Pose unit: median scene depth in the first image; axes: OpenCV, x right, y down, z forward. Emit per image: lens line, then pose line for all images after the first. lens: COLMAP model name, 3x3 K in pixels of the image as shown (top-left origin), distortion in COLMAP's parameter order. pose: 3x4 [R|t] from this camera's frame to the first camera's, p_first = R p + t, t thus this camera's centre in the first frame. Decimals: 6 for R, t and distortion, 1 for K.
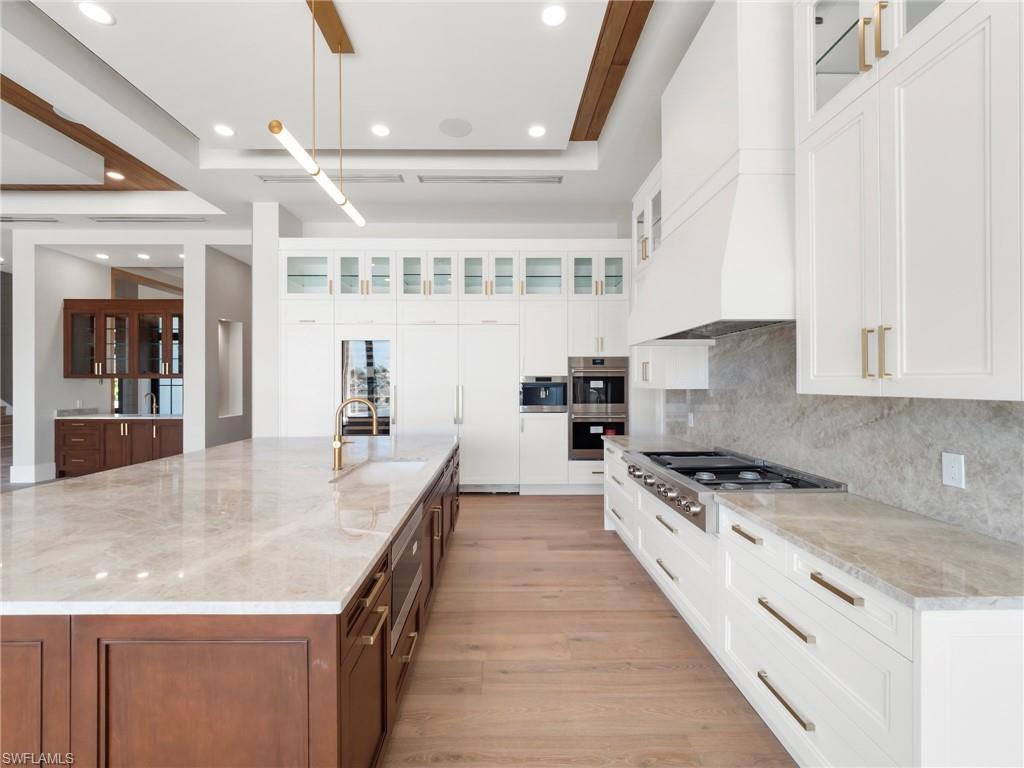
lens RADIAL K [[433.6, 0, 504.5], [0, 433.6, 383.6], [0, 0, 1]] dist [0.002002, -0.004342]
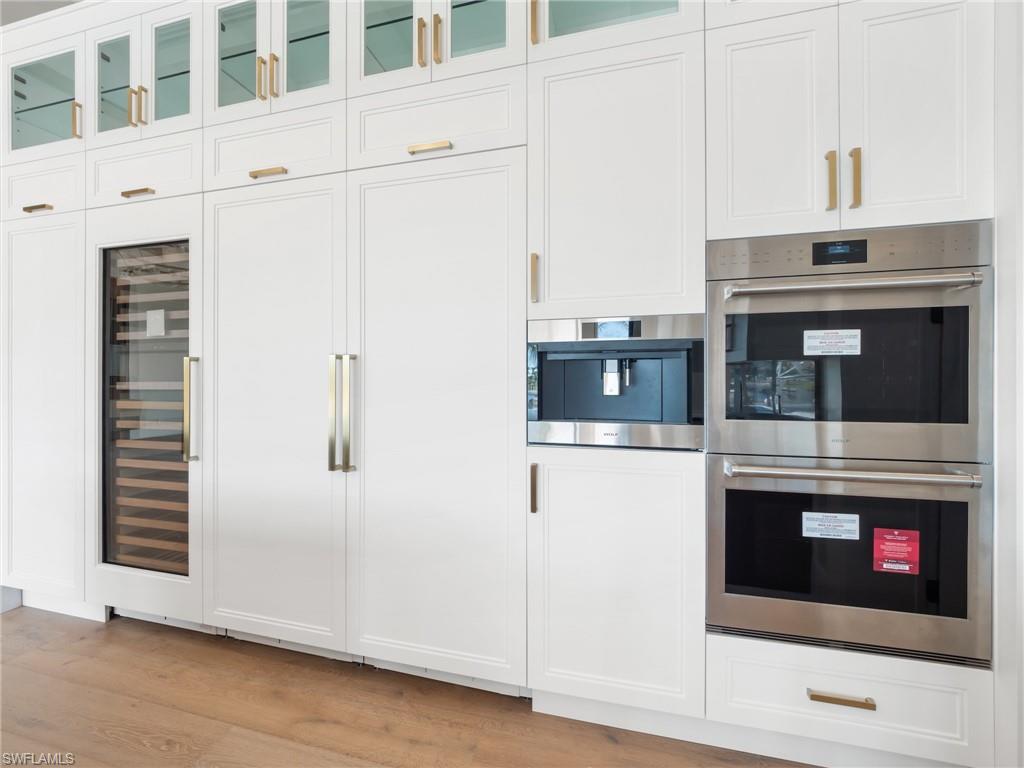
lens RADIAL K [[433.6, 0, 508.9], [0, 433.6, 378.9], [0, 0, 1]] dist [0.002002, -0.004342]
pose [[0.960315, 0.000016, -0.278919, 0.104900], [-0.000146, 1.000000, -0.000446, 0.021958], [0.278919, 0.000469, 0.960315, 0.711745]]
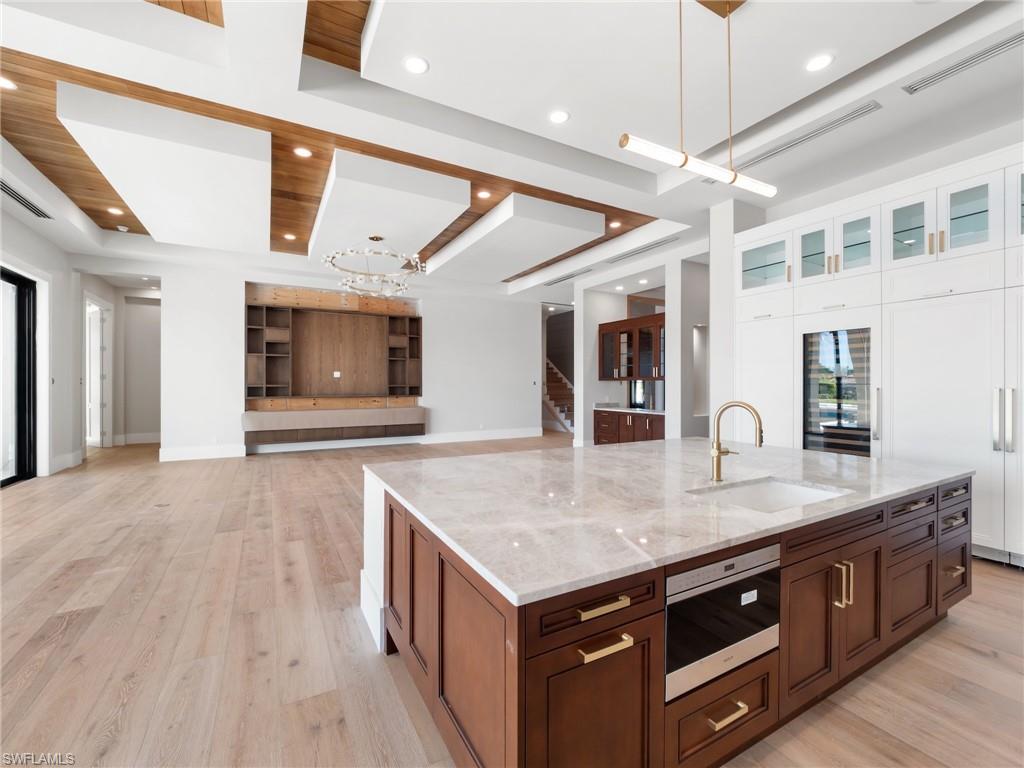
lens RADIAL K [[433.6, 0, 506.8], [0, 433.6, 386.5], [0, 0, 1]] dist [0.002002, -0.004342]
pose [[0.470478, 0.005405, -0.882395, 0.098815], [-0.002000, 0.999985, 0.005059, -0.000090], [0.882409, -0.000616, 0.470482, 0.093529]]
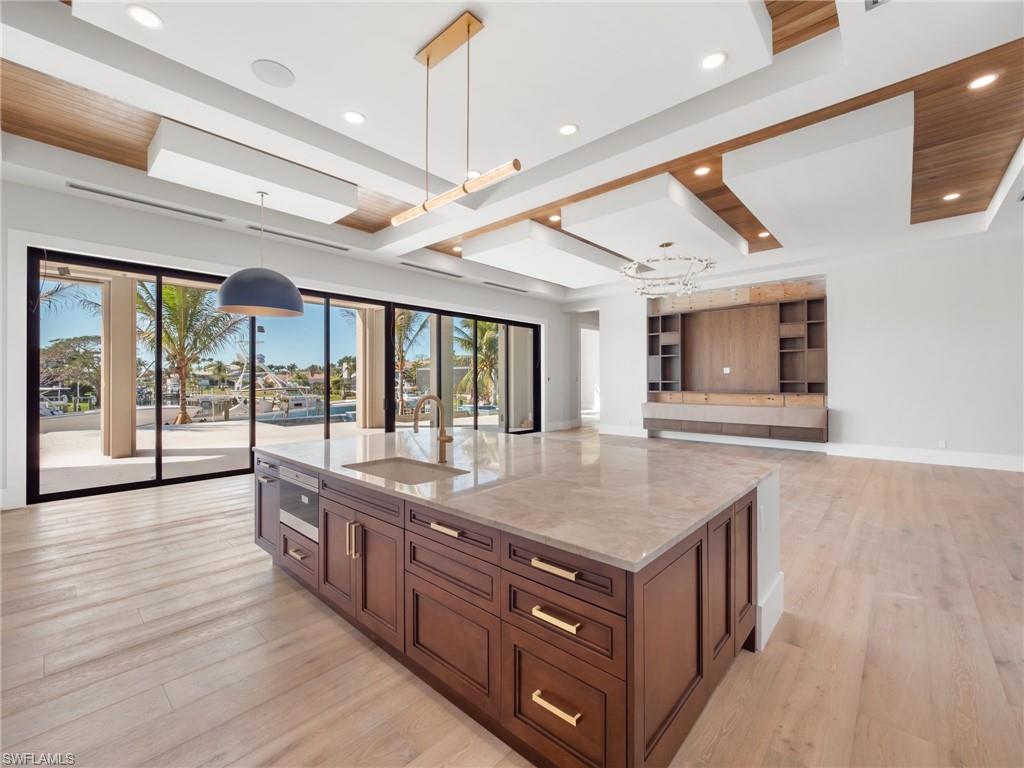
lens RADIAL K [[433.6, 0, 510.1], [0, 433.6, 378.1], [0, 0, 1]] dist [0.002002, -0.004342]
pose [[-0.686869, -0.003241, -0.726774, 0.127674], [0.002021, 0.999978, -0.006370, 0.001820], [0.726778, -0.005844, -0.686847, 0.890248]]
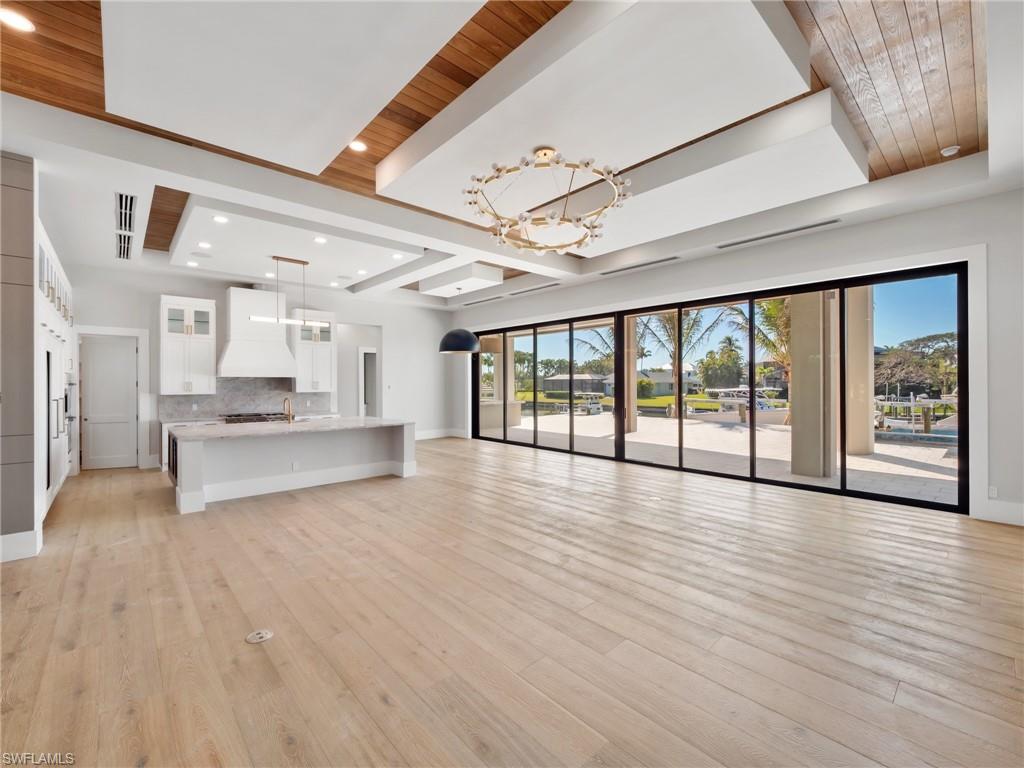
lens RADIAL K [[433.6, 0, 502.1], [0, 433.6, 382.5], [0, 0, 1]] dist [0.002002, -0.004342]
pose [[-0.652324, 0.003675, 0.757931, -1.634407], [0.007179, 0.999973, 0.001330, -0.028205], [-0.757906, 0.006309, -0.652333, 0.861578]]
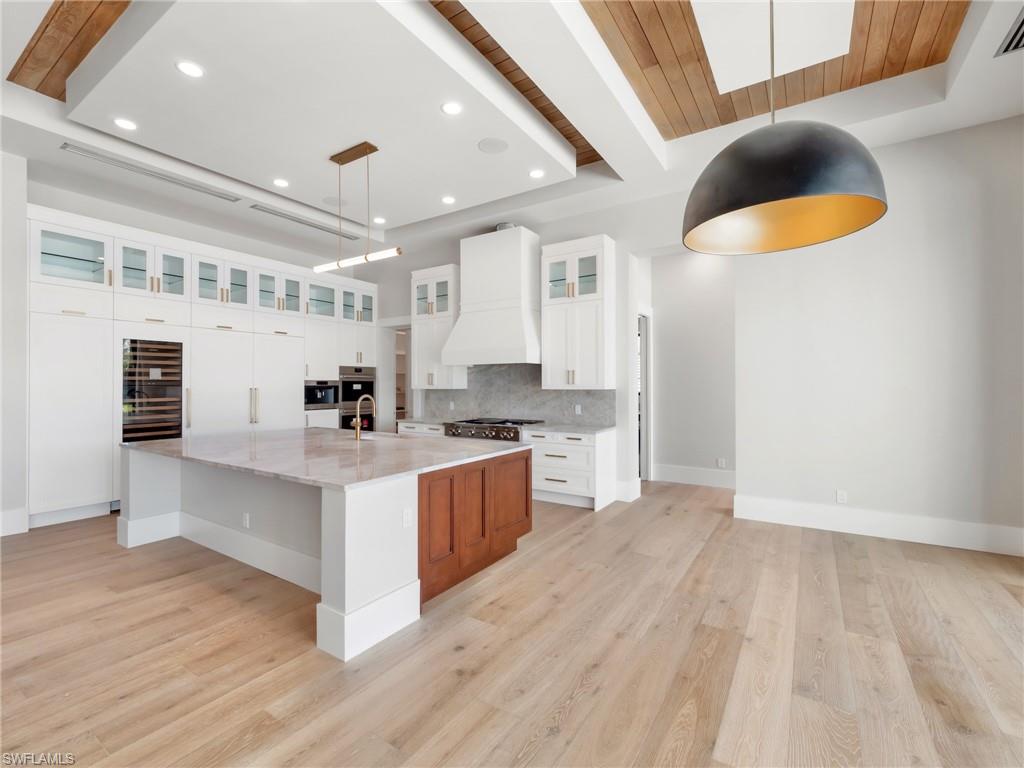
lens RADIAL K [[455.2, 0, 512.5], [0, 455.2, 383.6], [0, 0, 1]] dist [-0.010501, -0.000626]
pose [[0.551626, 0.003726, 0.834083, -0.704239], [0.002351, 0.999979, -0.006022, 0.001097], [-0.834088, 0.005283, 0.551606, -0.187612]]
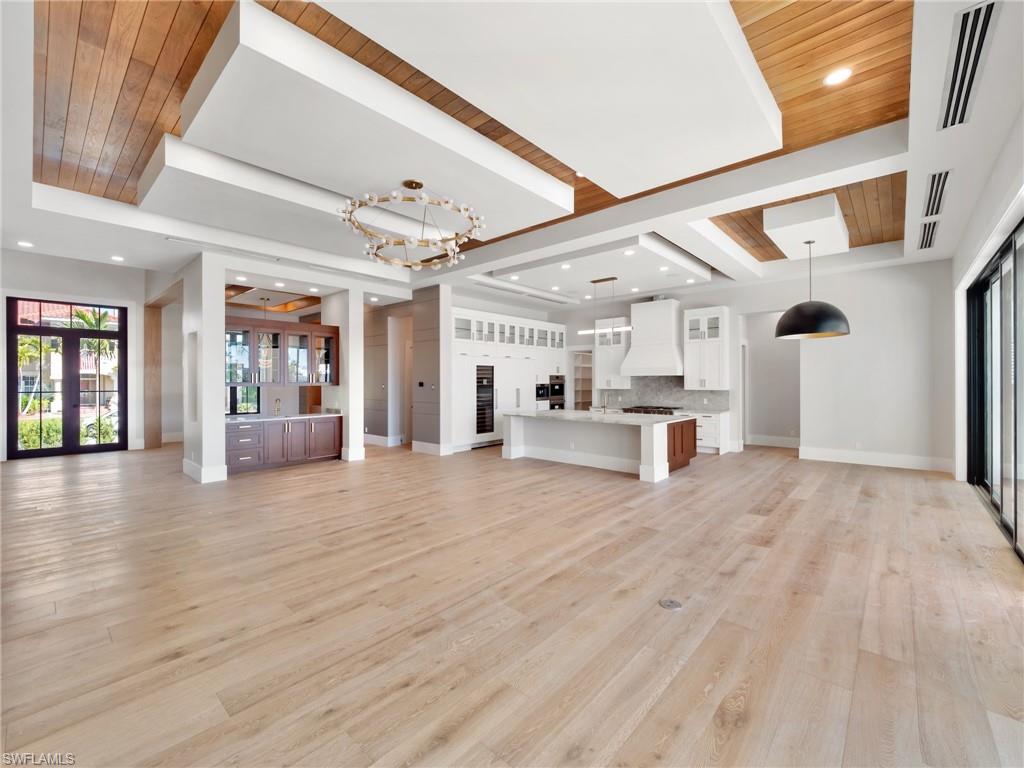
lens RADIAL K [[433.6, 0, 505.5], [0, 433.6, 377.7], [0, 0, 1]] dist [0.002002, -0.004342]
pose [[0.683218, 0.005714, 0.730192, -1.633292], [0.003701, 0.999929, -0.011288, -0.024678], [-0.730205, 0.010415, 0.683148, -0.356367]]
